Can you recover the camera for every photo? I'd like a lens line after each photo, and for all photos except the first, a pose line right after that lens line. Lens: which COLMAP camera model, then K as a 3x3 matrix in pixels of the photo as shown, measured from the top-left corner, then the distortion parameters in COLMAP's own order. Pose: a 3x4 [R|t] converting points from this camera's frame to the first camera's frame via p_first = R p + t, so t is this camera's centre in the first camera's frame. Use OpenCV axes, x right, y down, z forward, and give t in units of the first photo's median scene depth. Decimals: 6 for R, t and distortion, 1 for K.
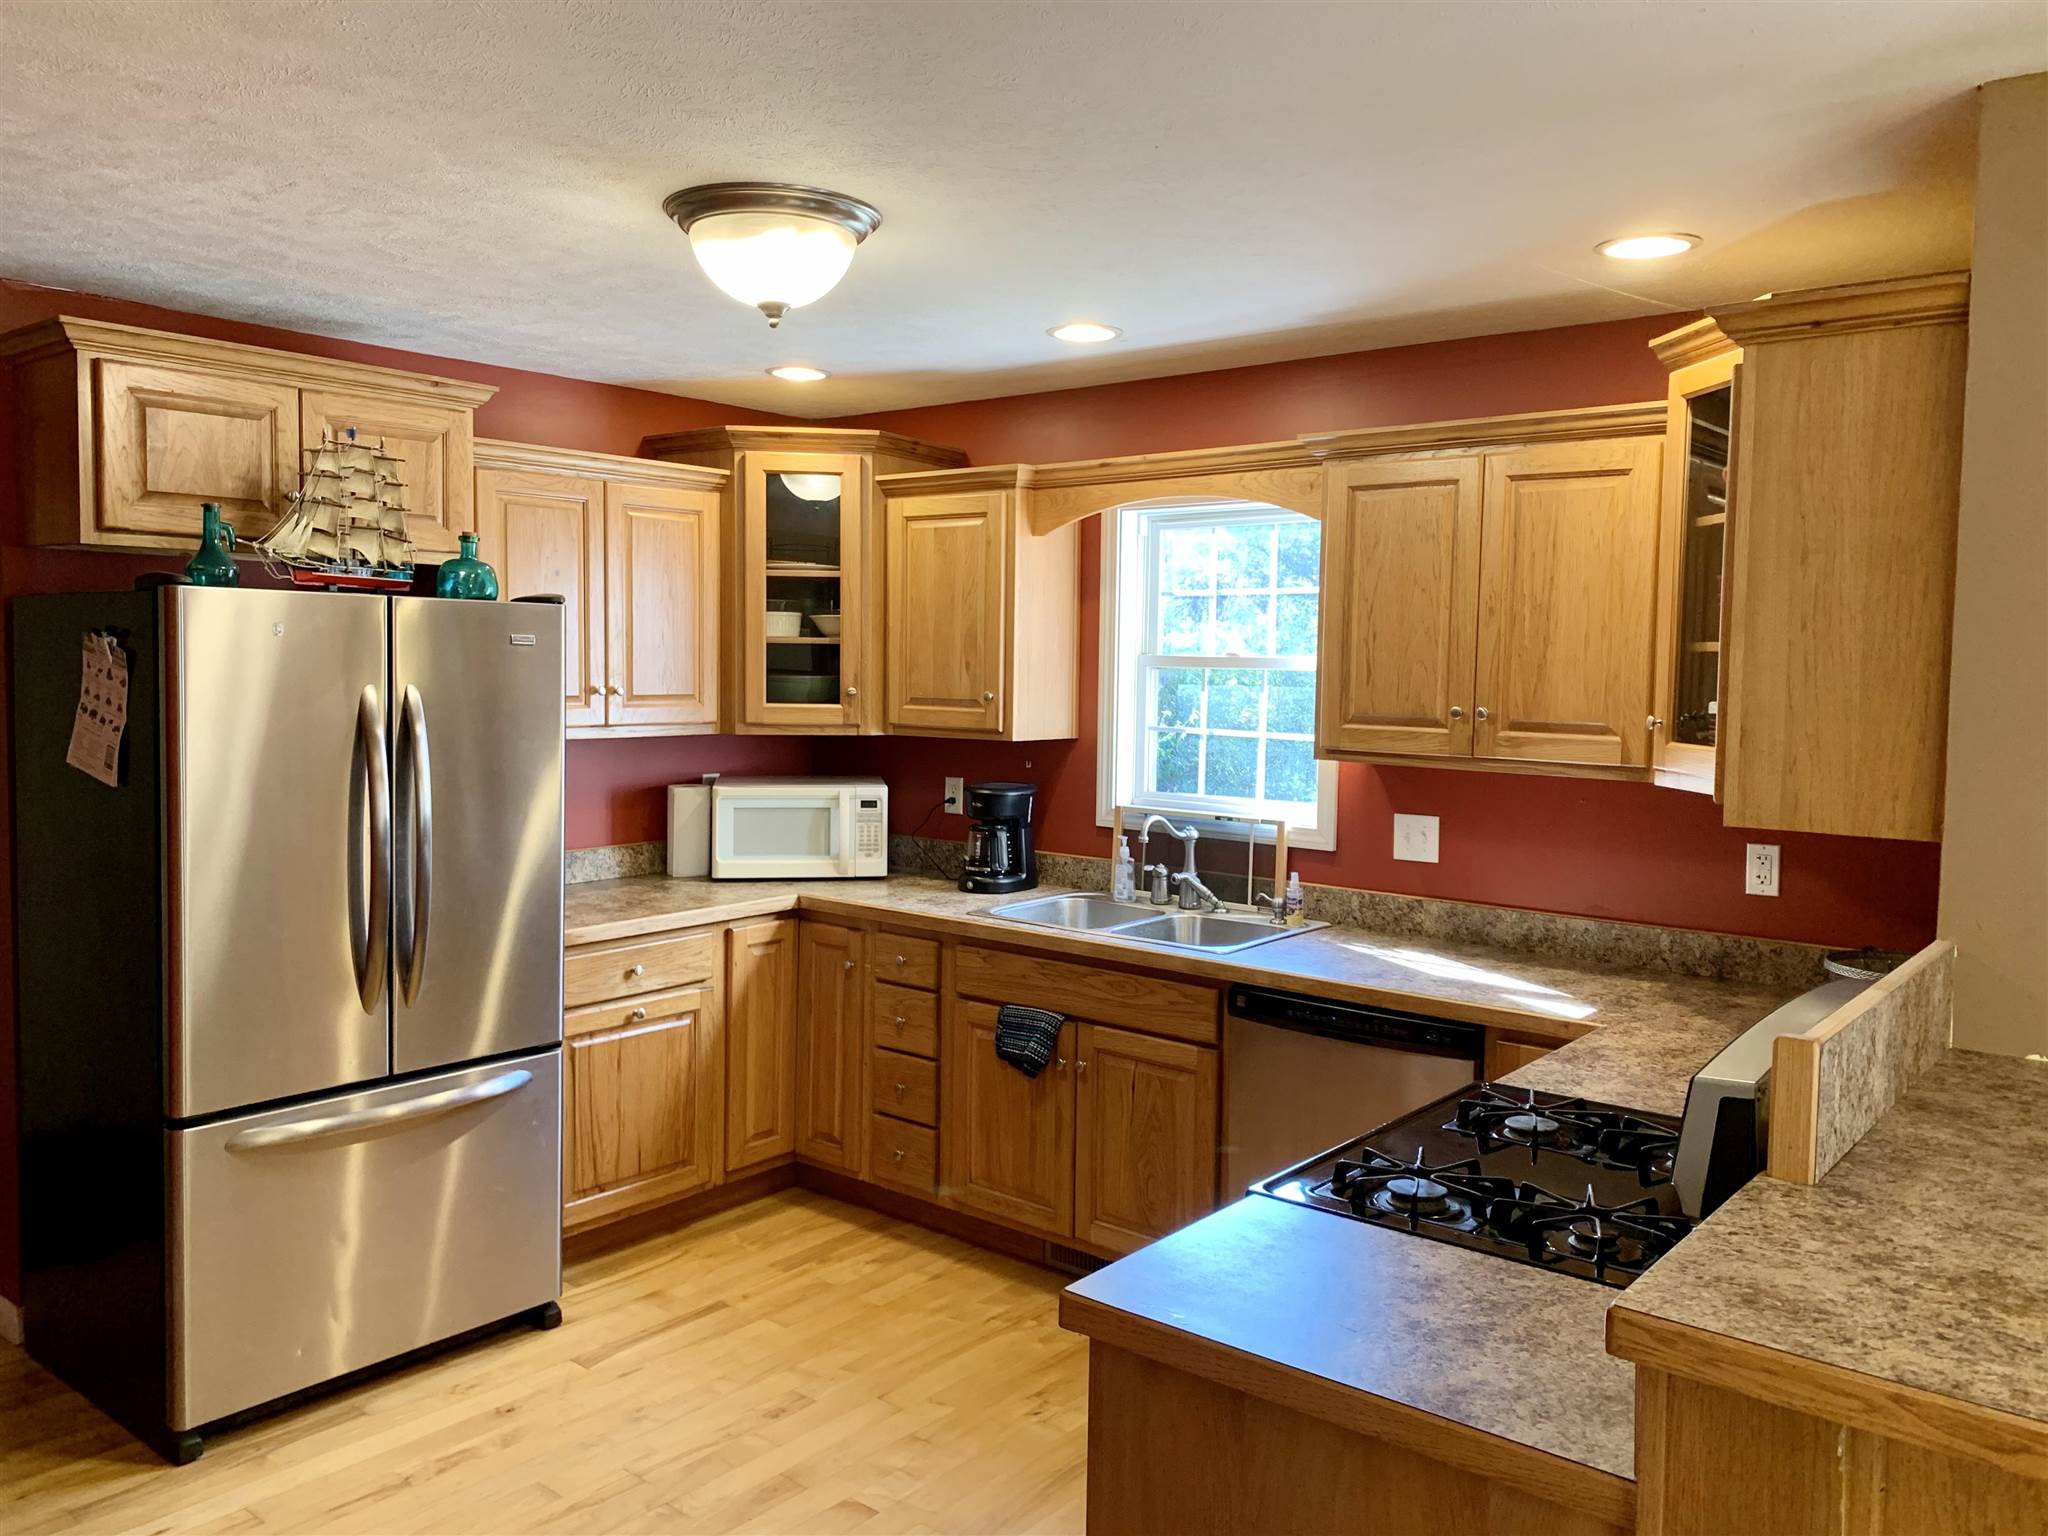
lens RADIAL K [[1550.6, 0, 1022.4], [0, 1550.6, 758.5], [0, 0, 1]] dist [0.055850, -0.068573]
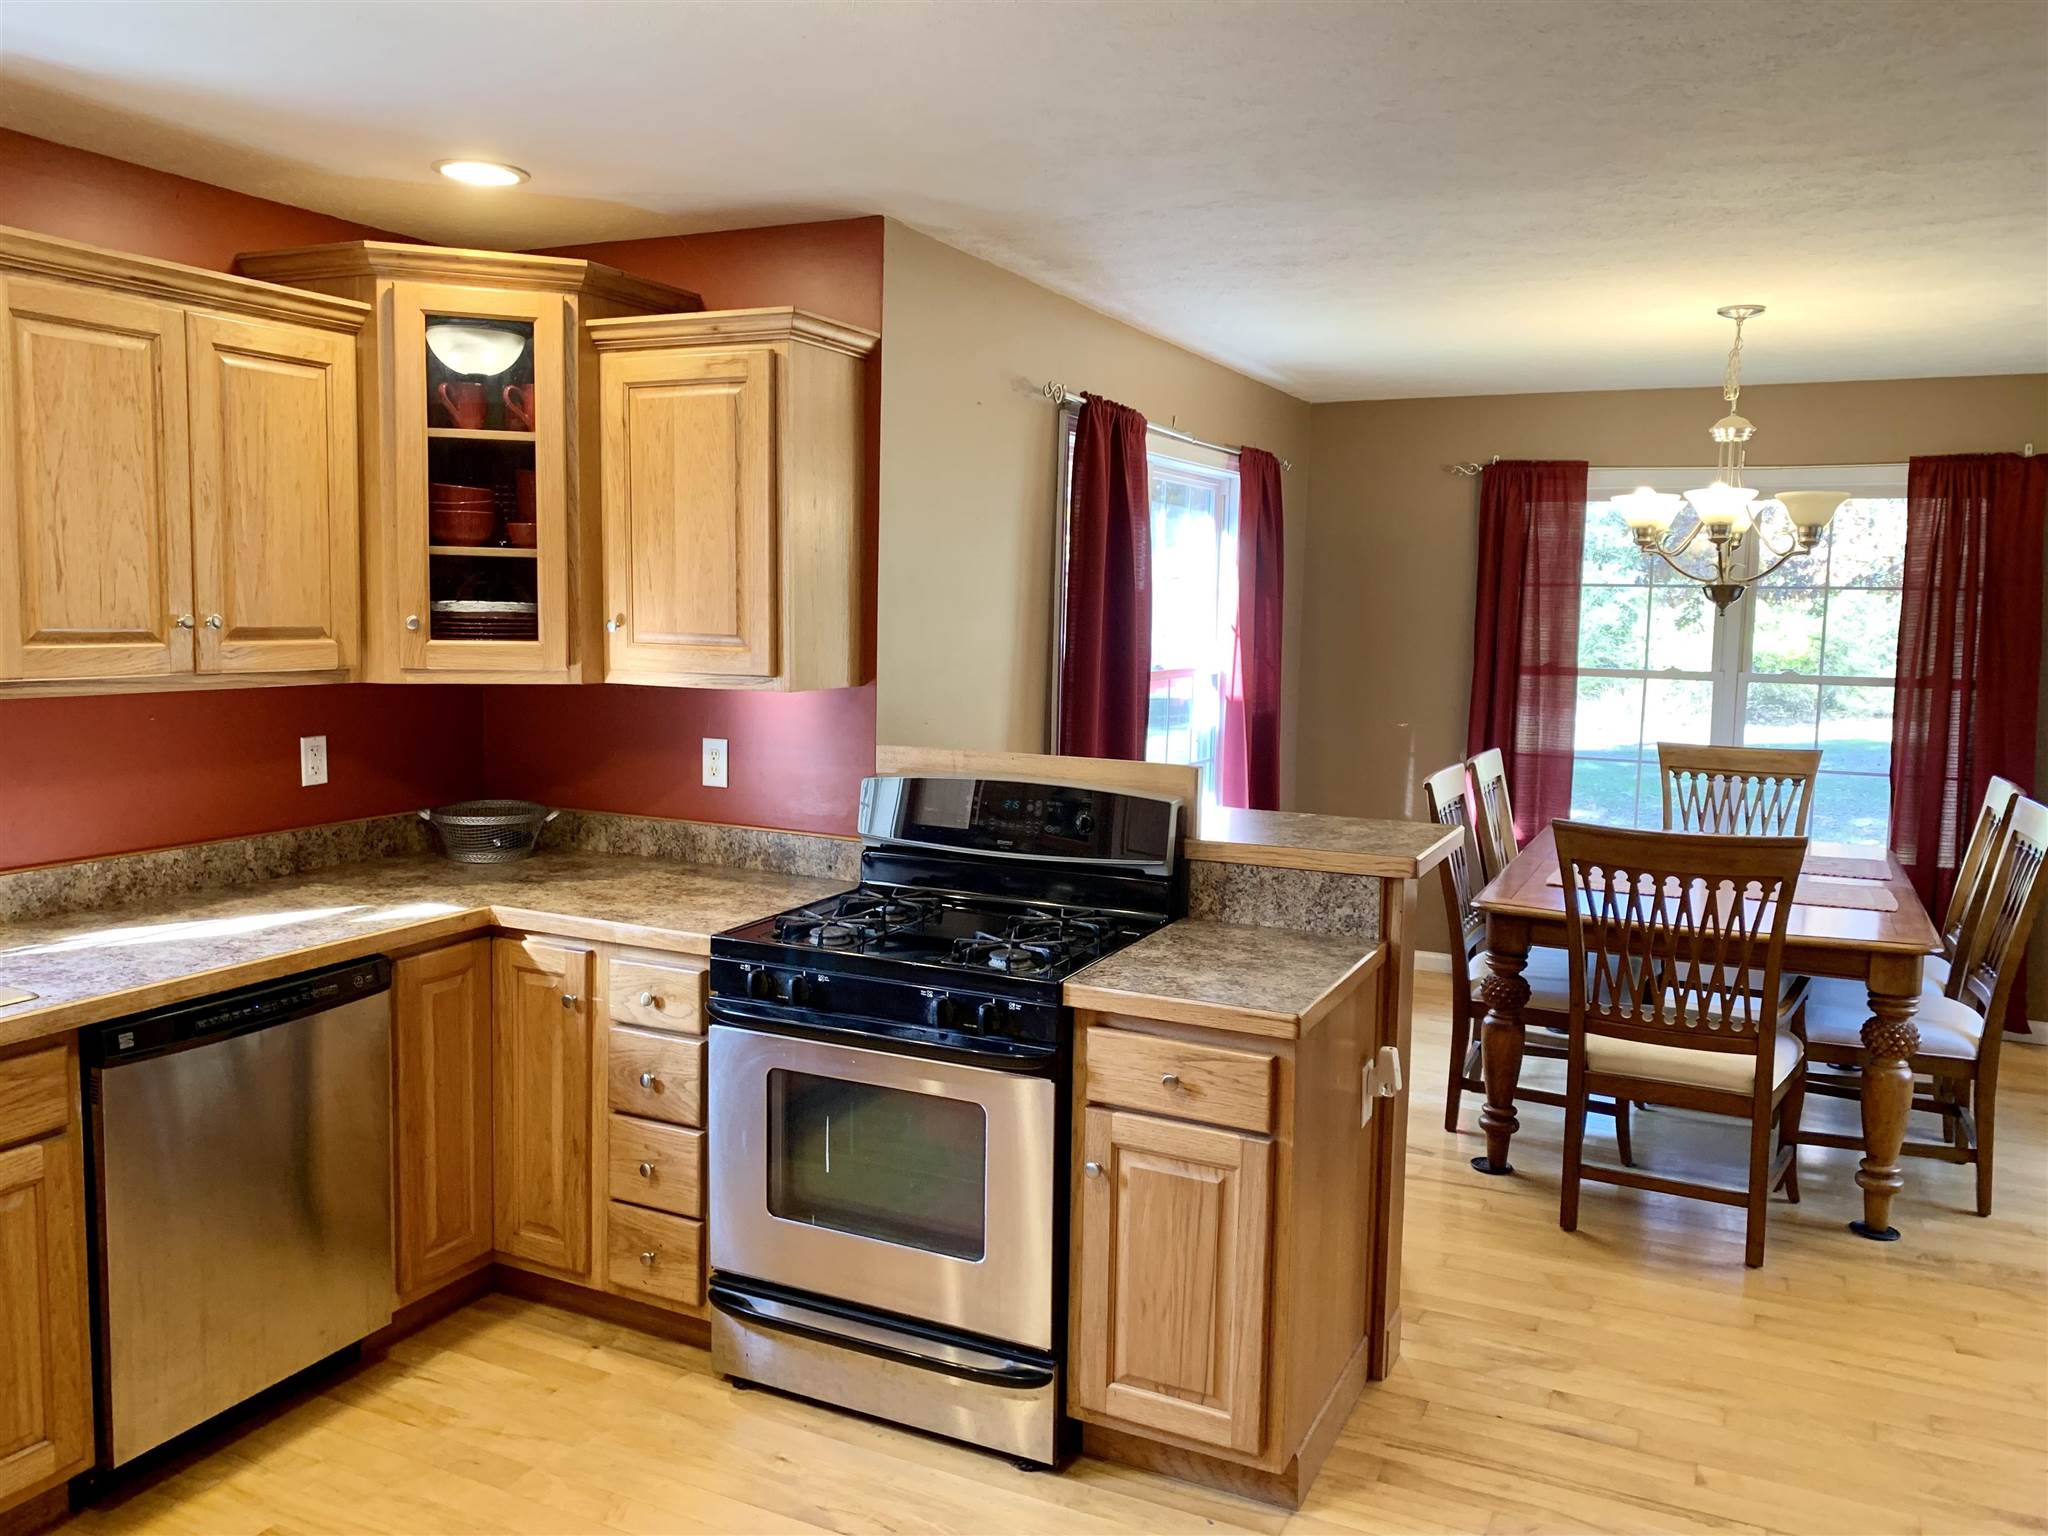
lens RADIAL K [[1550.6, 0, 1002.3], [0, 1550.6, 748.8], [0, 0, 1]] dist [0.055850, -0.068573]
pose [[-0.224466, -0.118634, 0.967234, -0.613220], [0.040676, 0.990556, 0.130935, -0.052572], [-0.973633, 0.068733, -0.217521, 0.740451]]
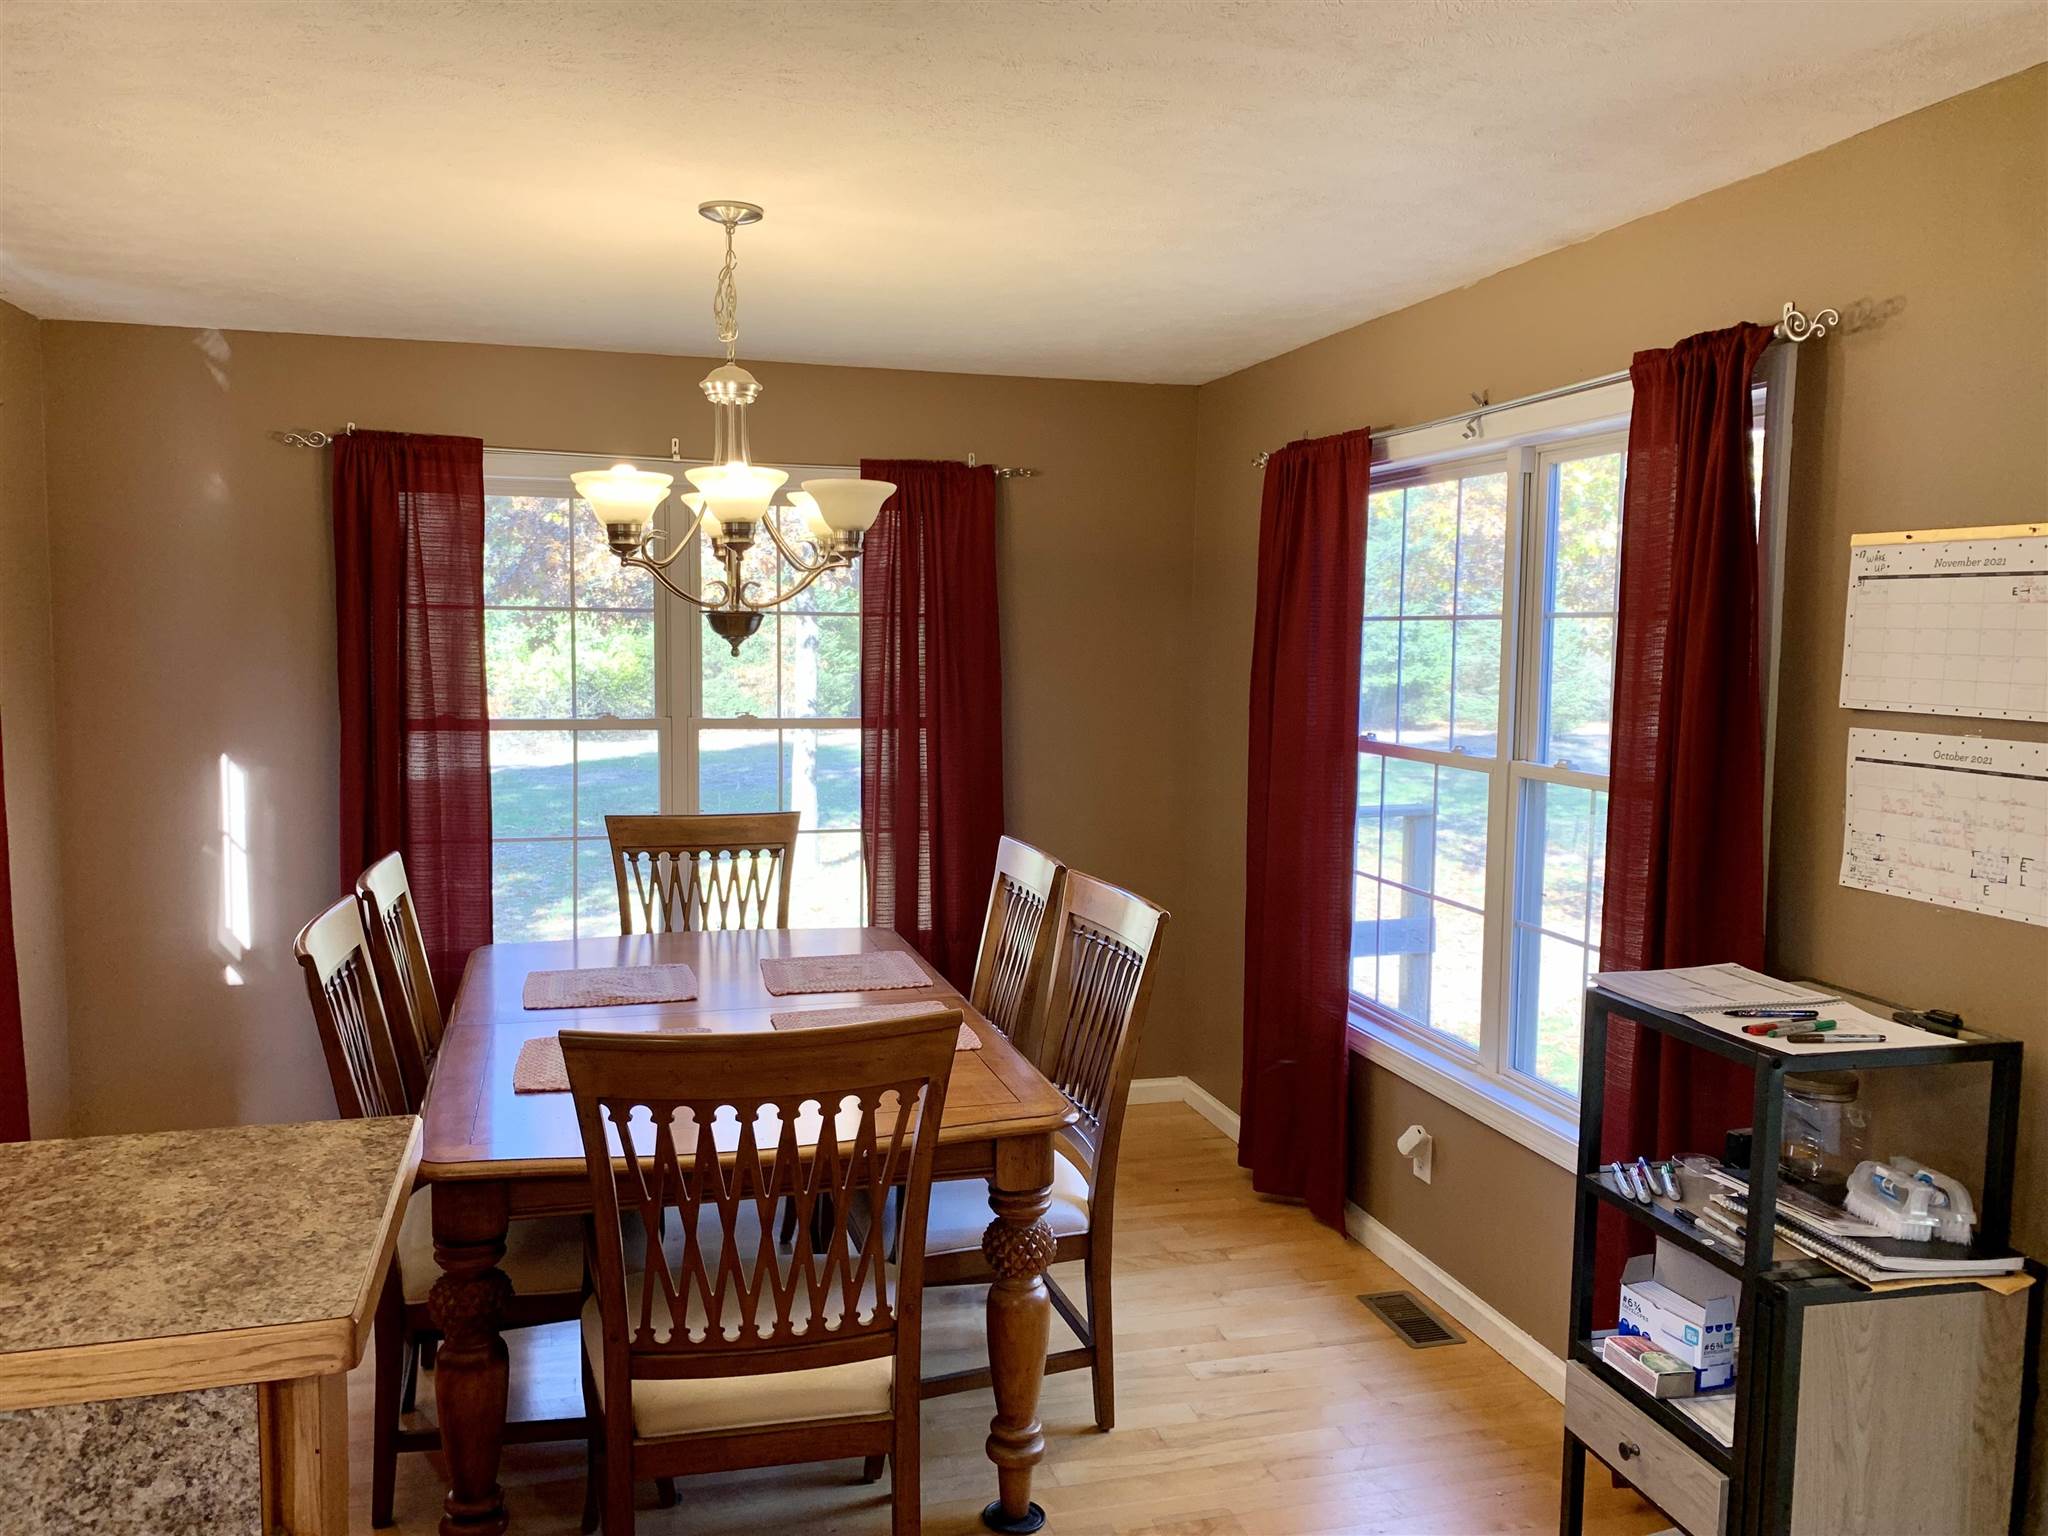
lens RADIAL K [[1550.6, 0, 1007.9], [0, 1550.6, 751.5], [0, 0, 1]] dist [0.055850, -0.068573]
pose [[-0.812664, -0.073742, 0.578048, -0.158467], [0.010254, 0.989998, 0.140711, -0.038293], [-0.582642, 0.120278, -0.803779, 0.517729]]
